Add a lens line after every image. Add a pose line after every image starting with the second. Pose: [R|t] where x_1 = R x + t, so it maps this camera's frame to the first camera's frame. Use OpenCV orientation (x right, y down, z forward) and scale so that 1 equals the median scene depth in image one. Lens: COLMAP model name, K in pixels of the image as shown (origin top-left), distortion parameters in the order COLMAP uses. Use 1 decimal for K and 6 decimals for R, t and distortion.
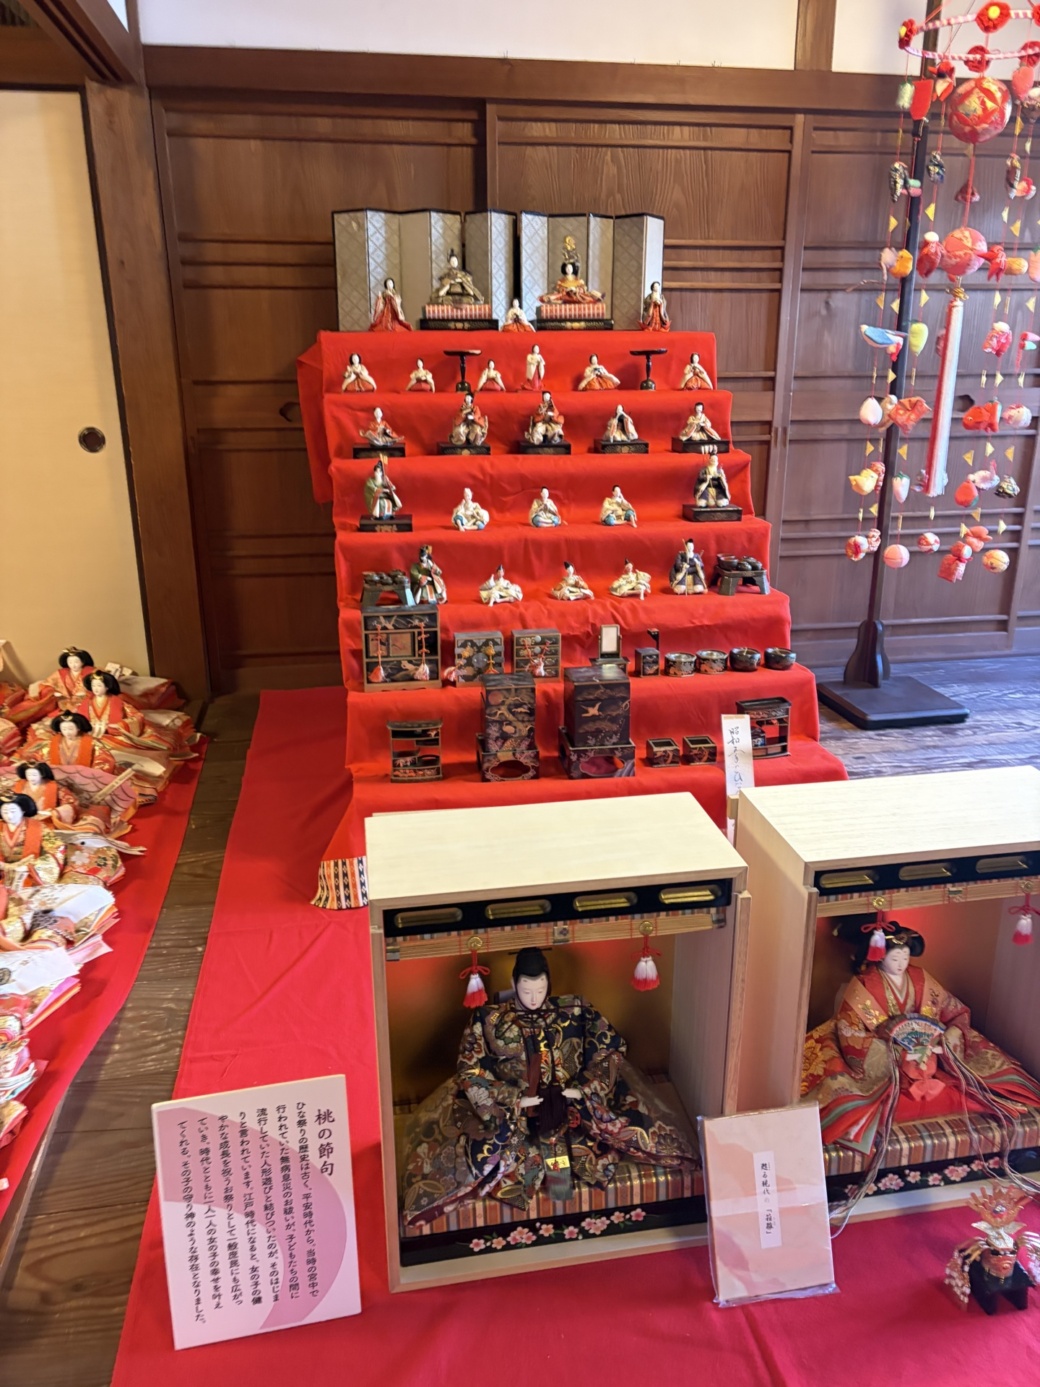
lens RADIAL K [[1024.9, 0, 520.0], [0, 1024.9, 693.5], [0, 0, 1]] dist [0.052874, -0.068168]
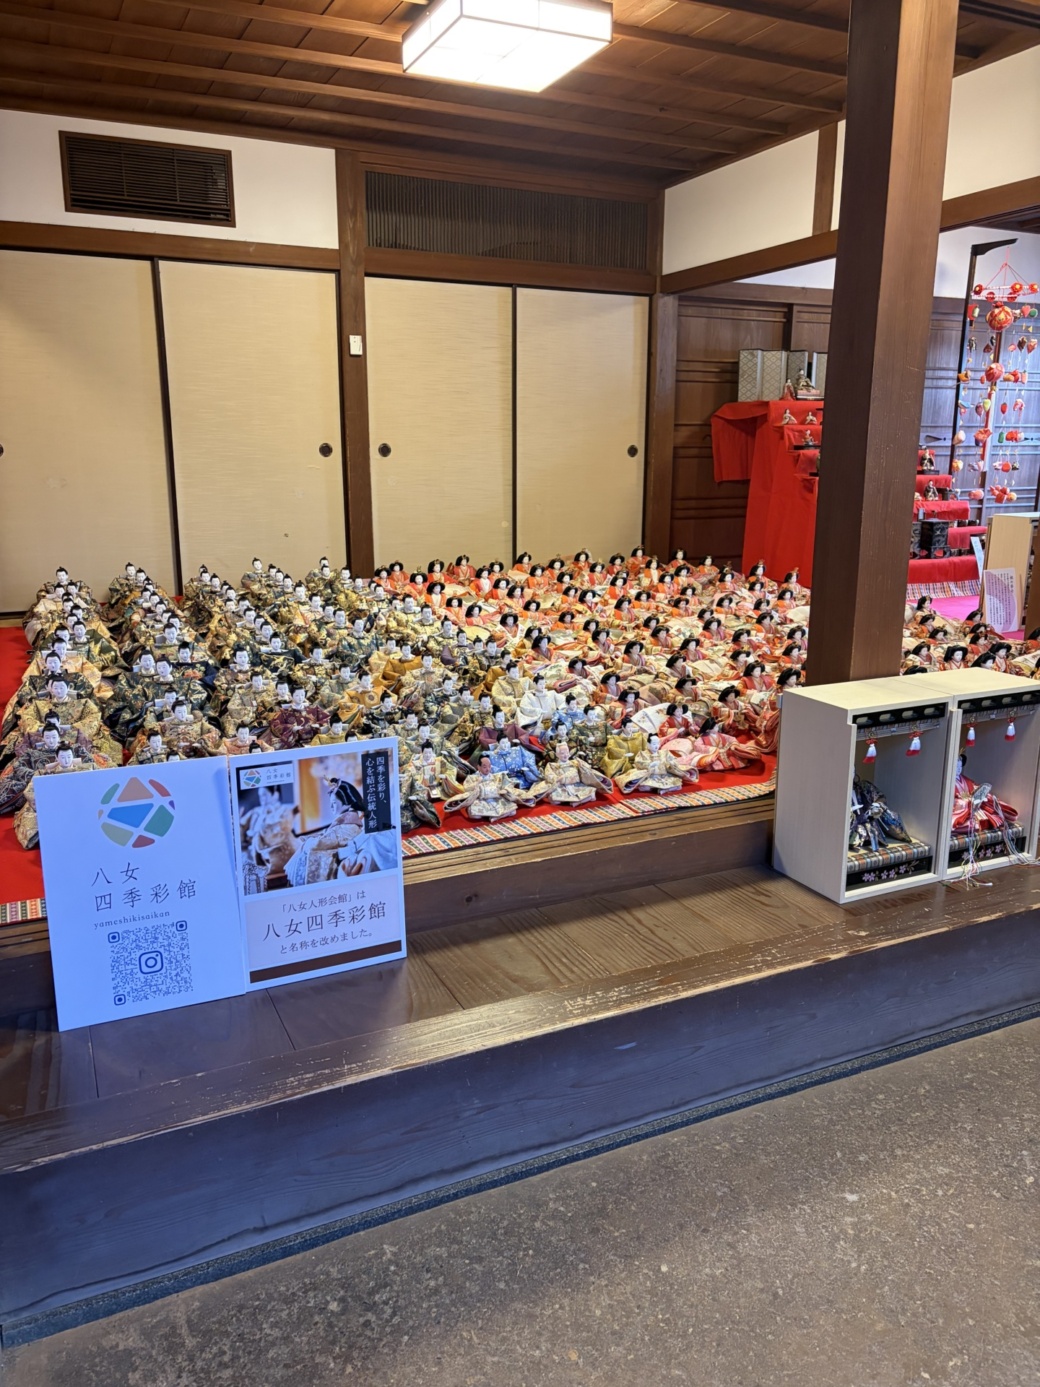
lens RADIAL K [[1024.9, 0, 520.0], [0, 1024.9, 693.5], [0, 0, 1]] dist [0.052874, -0.068168]
pose [[0.967210, -0.054131, 0.248144, -1.237519], [0.077488, 0.993334, -0.085343, 0.429961], [-0.241870, 0.101773, 0.964957, -0.971106]]
